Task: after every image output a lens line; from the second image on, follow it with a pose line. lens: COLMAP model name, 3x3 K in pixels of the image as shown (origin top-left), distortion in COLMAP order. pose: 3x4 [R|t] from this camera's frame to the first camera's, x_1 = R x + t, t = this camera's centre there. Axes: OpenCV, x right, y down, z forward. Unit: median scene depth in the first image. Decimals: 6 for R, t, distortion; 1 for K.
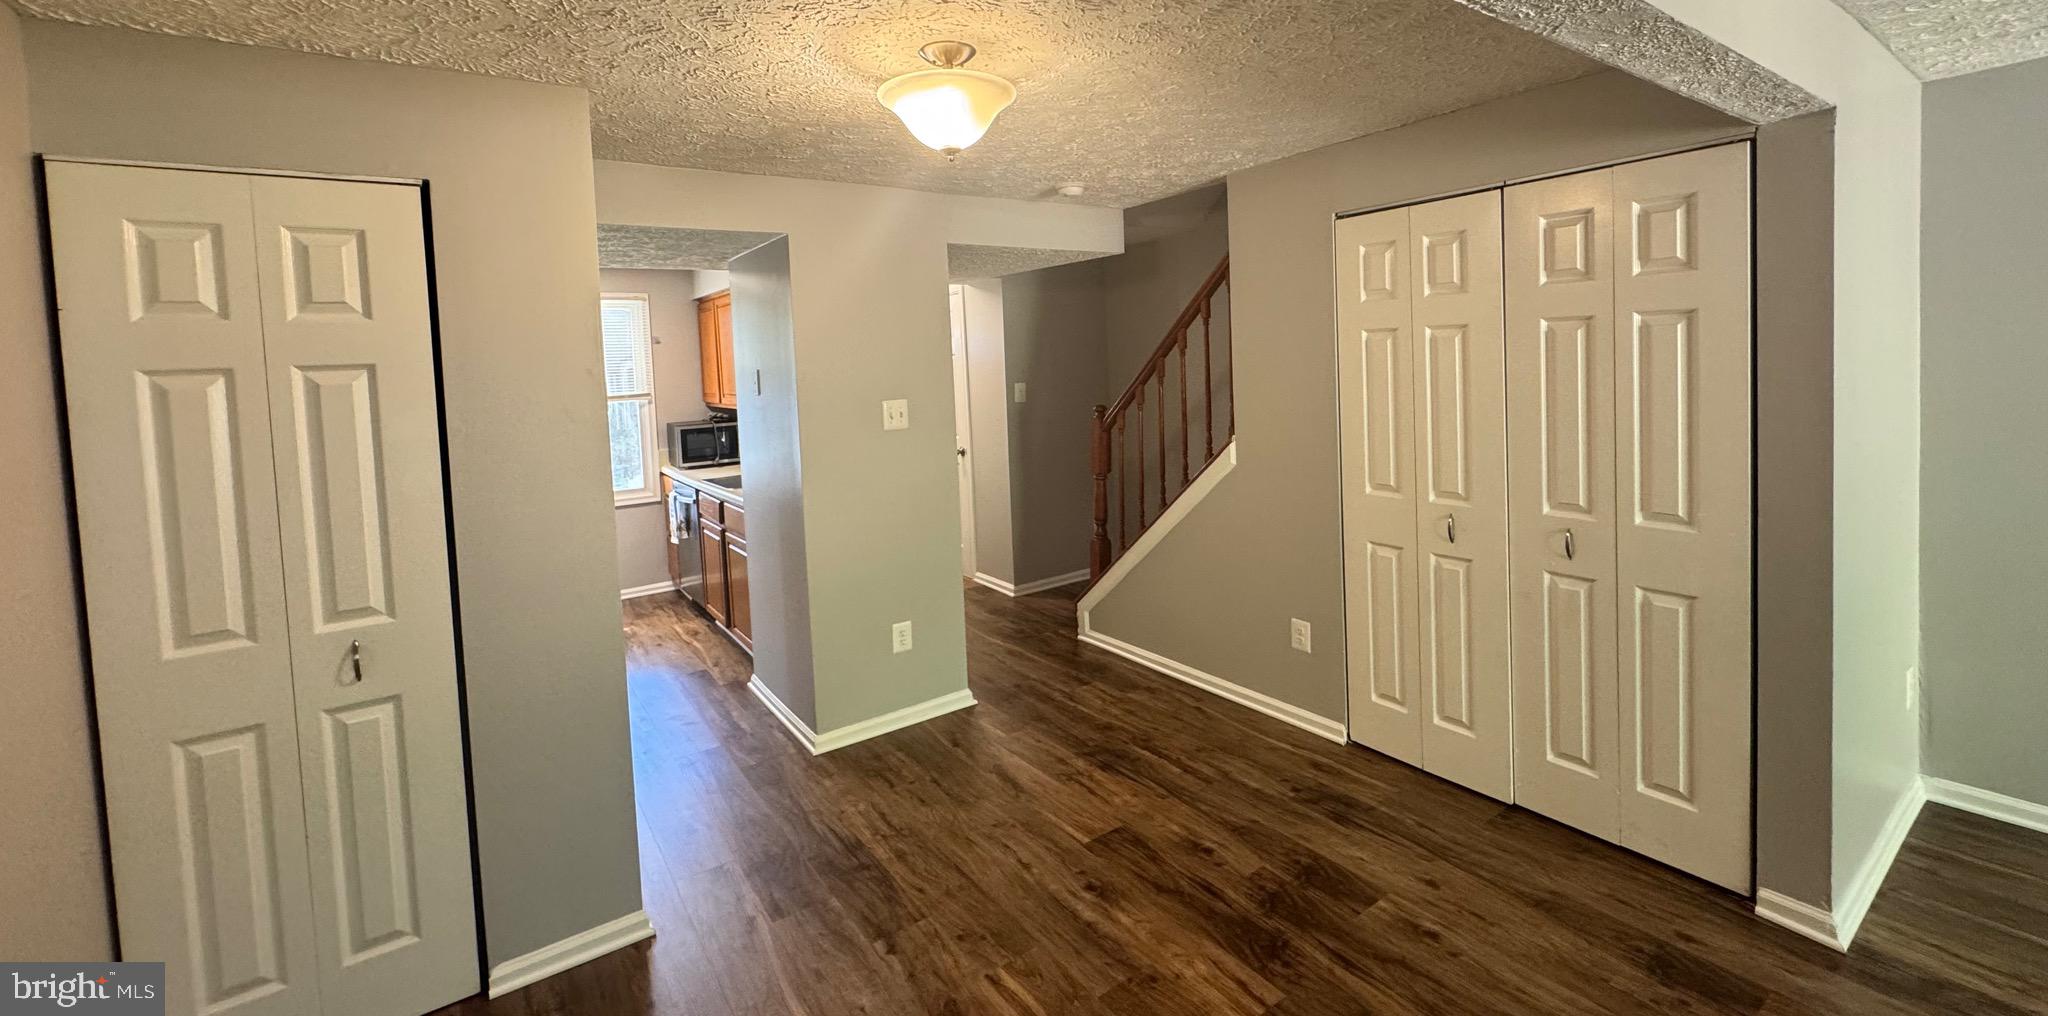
lens RADIAL K [[804.3, 0, 1035.3], [0, 804.3, 401.8], [0, 0, 1]] dist [-0.001087, 0.003400]
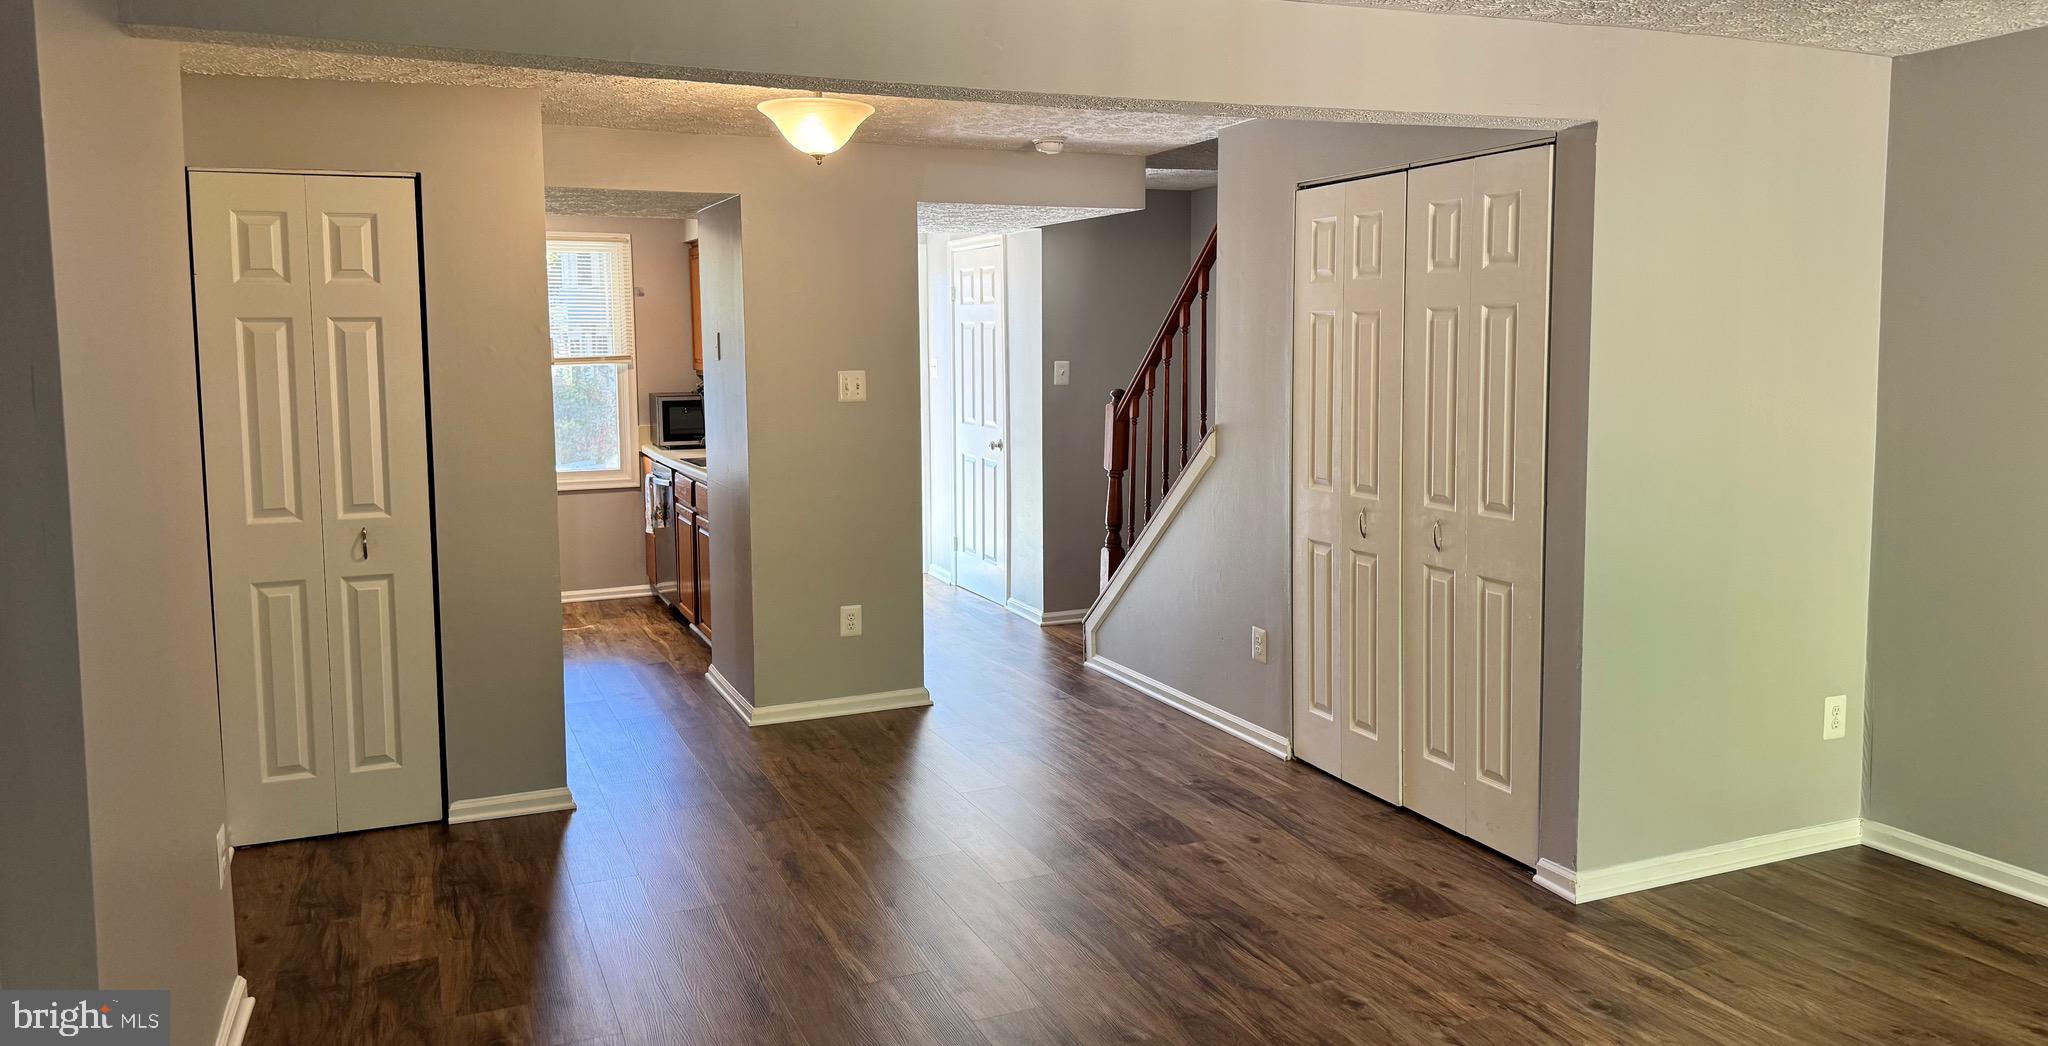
lens RADIAL K [[1473.4, 0, 1070.1], [0, 1473.4, 461.8], [0, 0, 1]] dist [0.186269, -0.294484]
pose [[0.979338, 0.049567, -0.196060, 0.482876], [-0.041696, 0.998158, 0.044079, 0.019942], [0.197884, -0.034993, 0.979601, -0.750881]]
